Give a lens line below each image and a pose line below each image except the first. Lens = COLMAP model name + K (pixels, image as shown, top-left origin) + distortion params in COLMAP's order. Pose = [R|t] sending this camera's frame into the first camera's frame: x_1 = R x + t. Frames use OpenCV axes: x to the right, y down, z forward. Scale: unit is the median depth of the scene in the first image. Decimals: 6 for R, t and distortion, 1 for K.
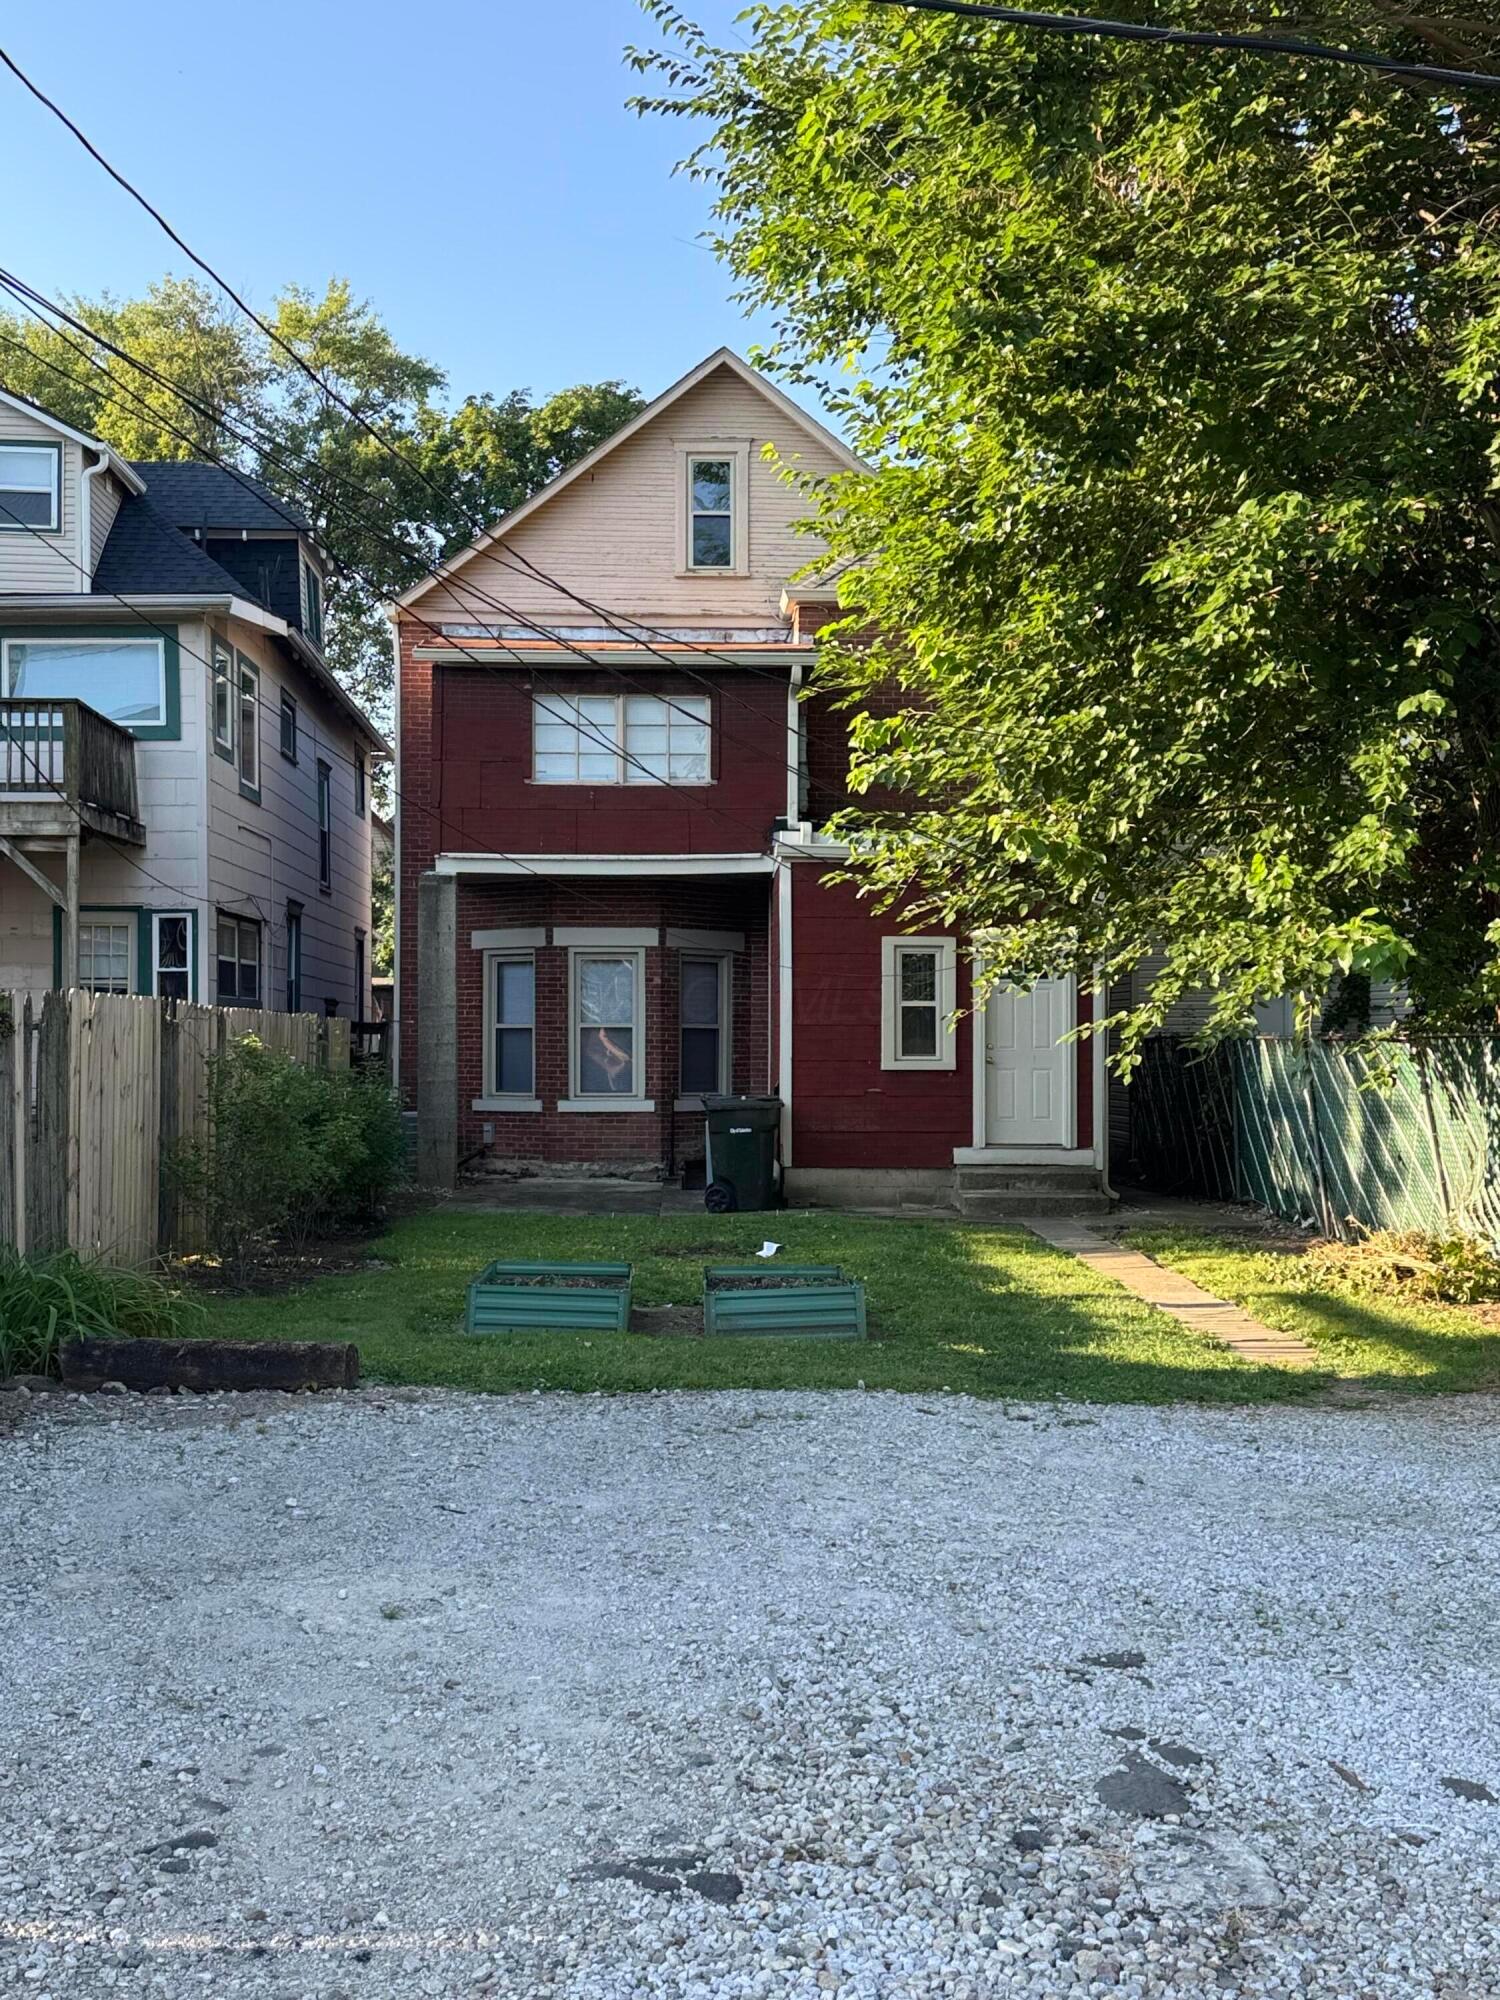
lens RADIAL K [[2099.8, 0, 769.7], [0, 2099.8, 1017.1], [0, 0, 1]] dist [0.116042, 0.000000]
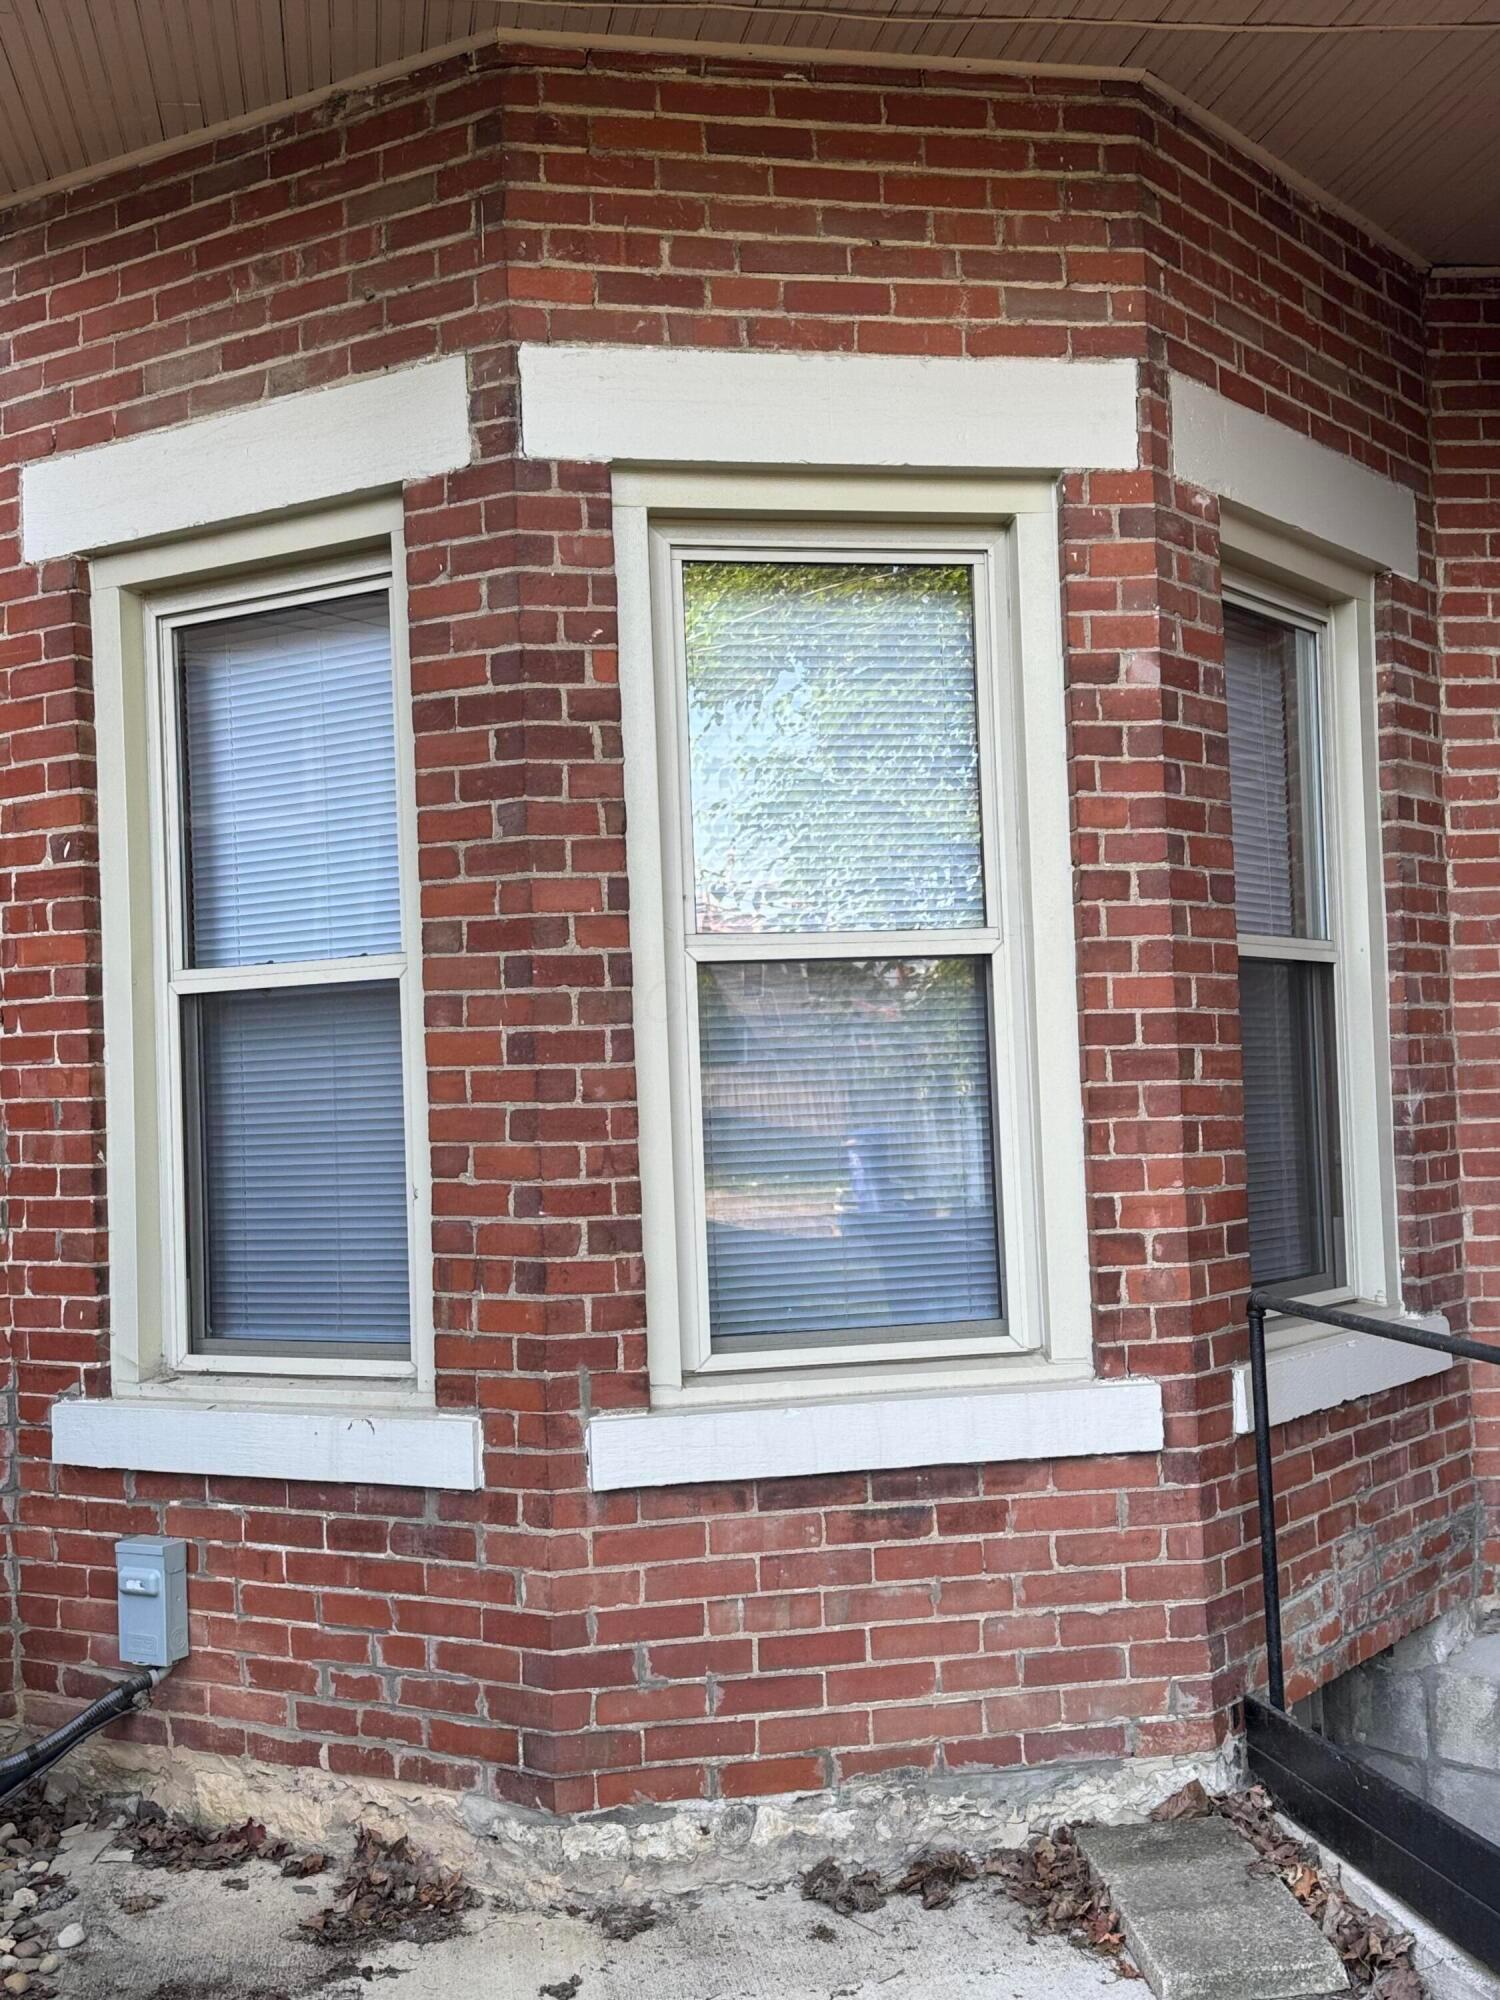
lens RADIAL K [[2099.8, 0, 765.4], [0, 2099.8, 1020.2], [0, 0, 1]] dist [0.116042, 0.000000]
pose [[0.990957, -0.033344, 0.129968, -0.106943], [0.035632, 0.999248, -0.015317, 0.012323], [-0.129360, 0.019810, 0.991400, 0.835498]]
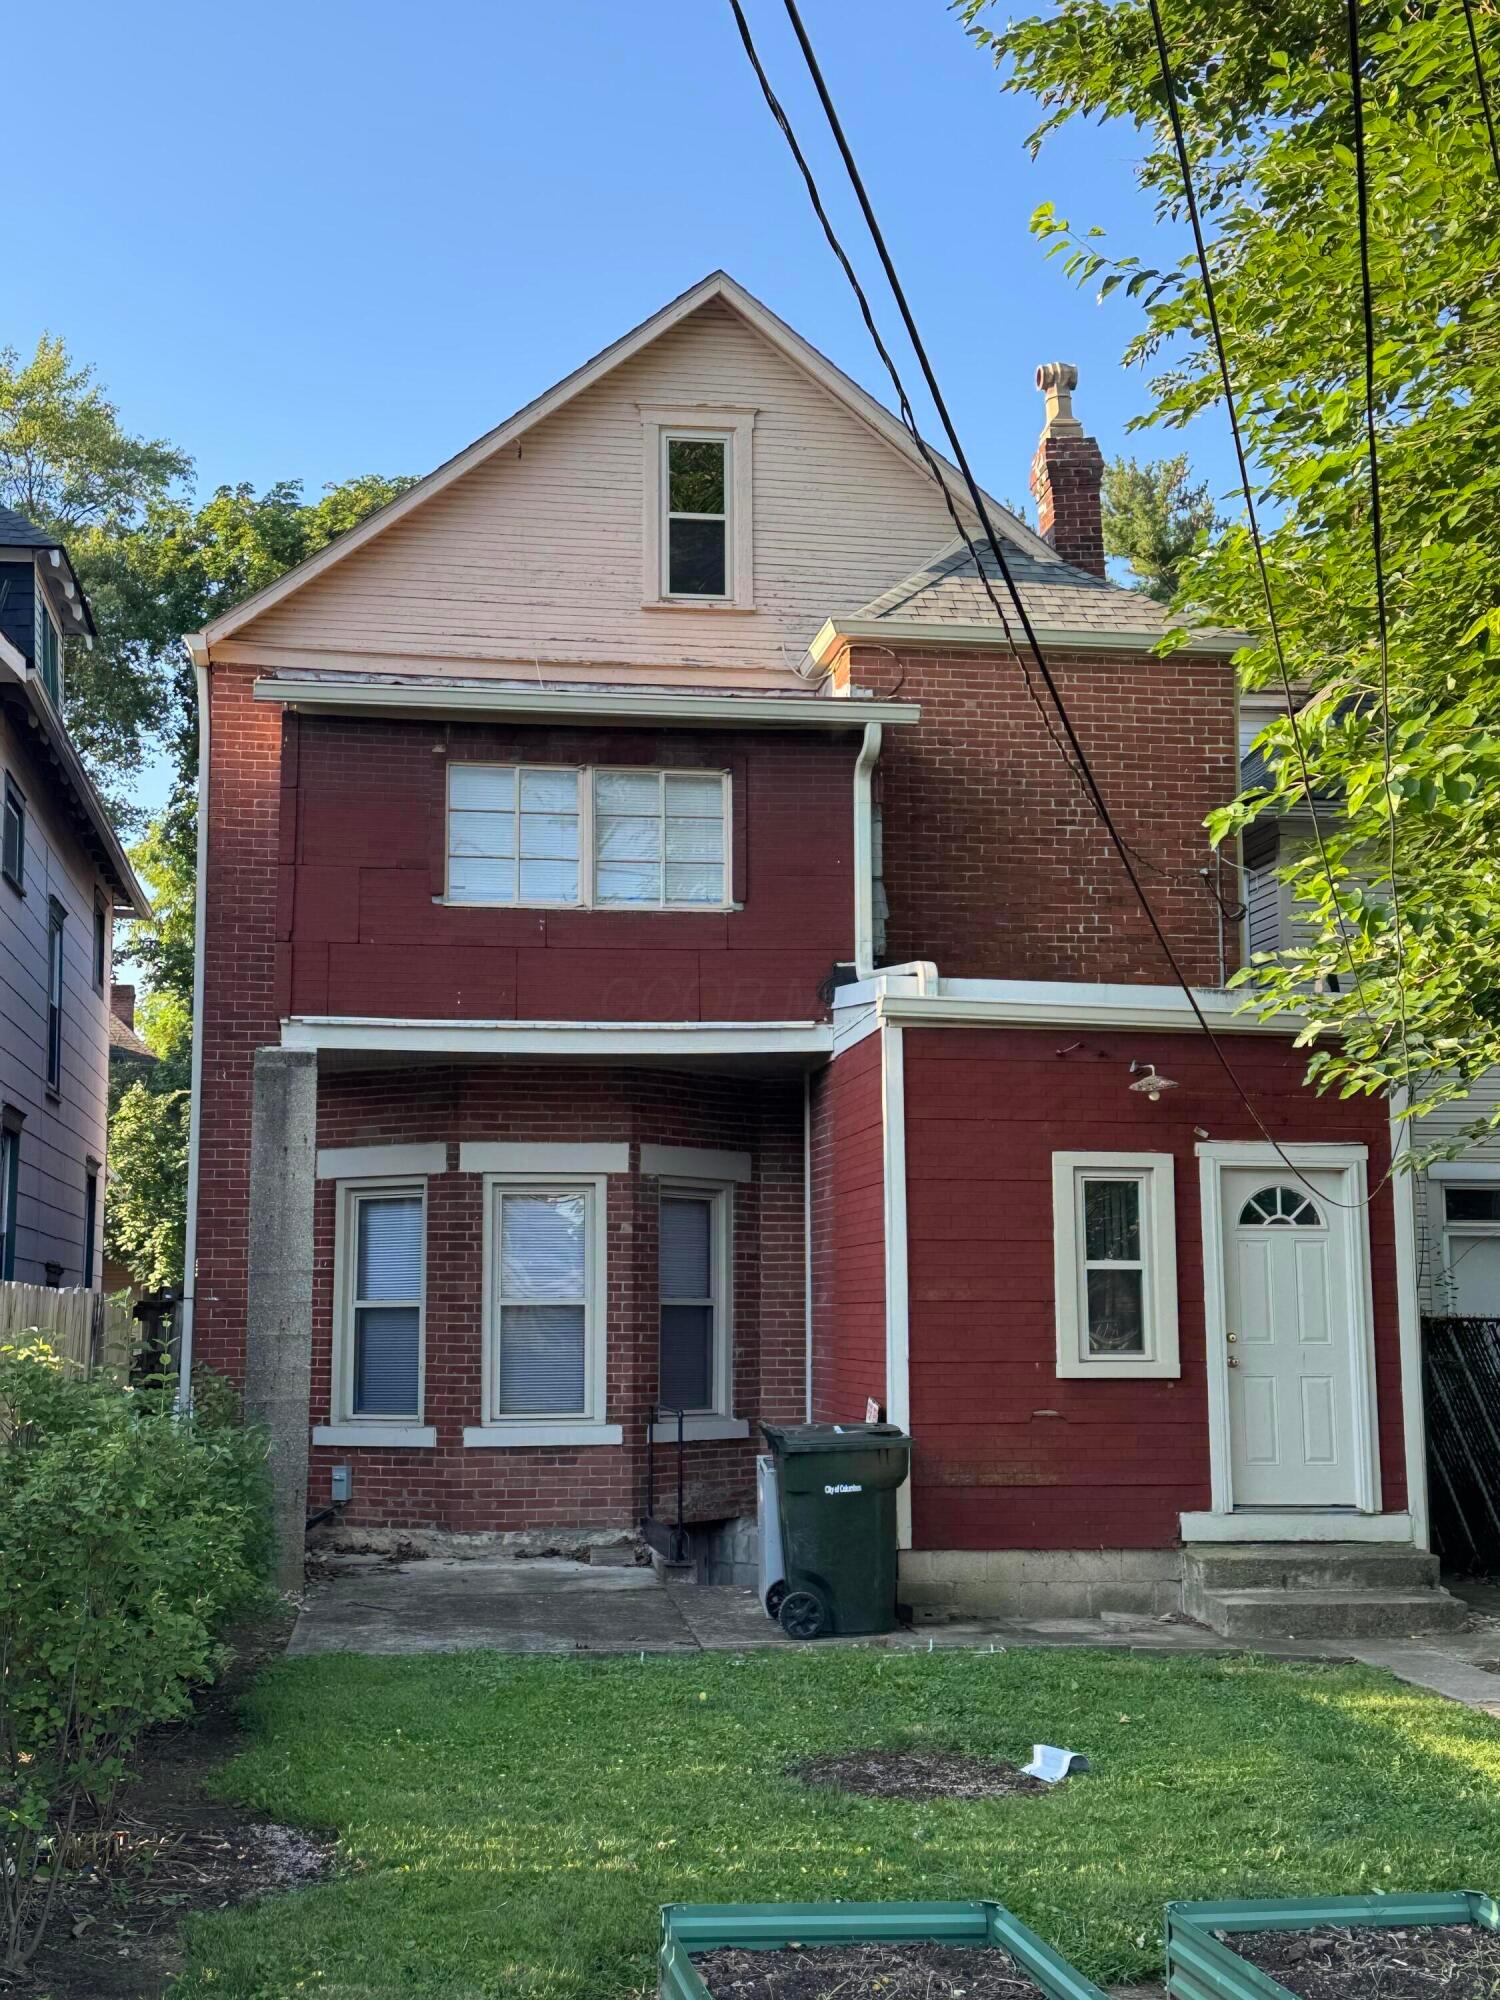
lens RADIAL K [[2381.8, 0, 740.6], [0, 2381.8, 1005.3], [0, 0, 1]] dist [0.125898, 0.000000]
pose [[0.994618, 0.008702, 0.103243, -0.093502], [0.003384, 0.993207, -0.116313, -0.000829], [-0.103553, 0.116037, 0.987832, 0.293346]]
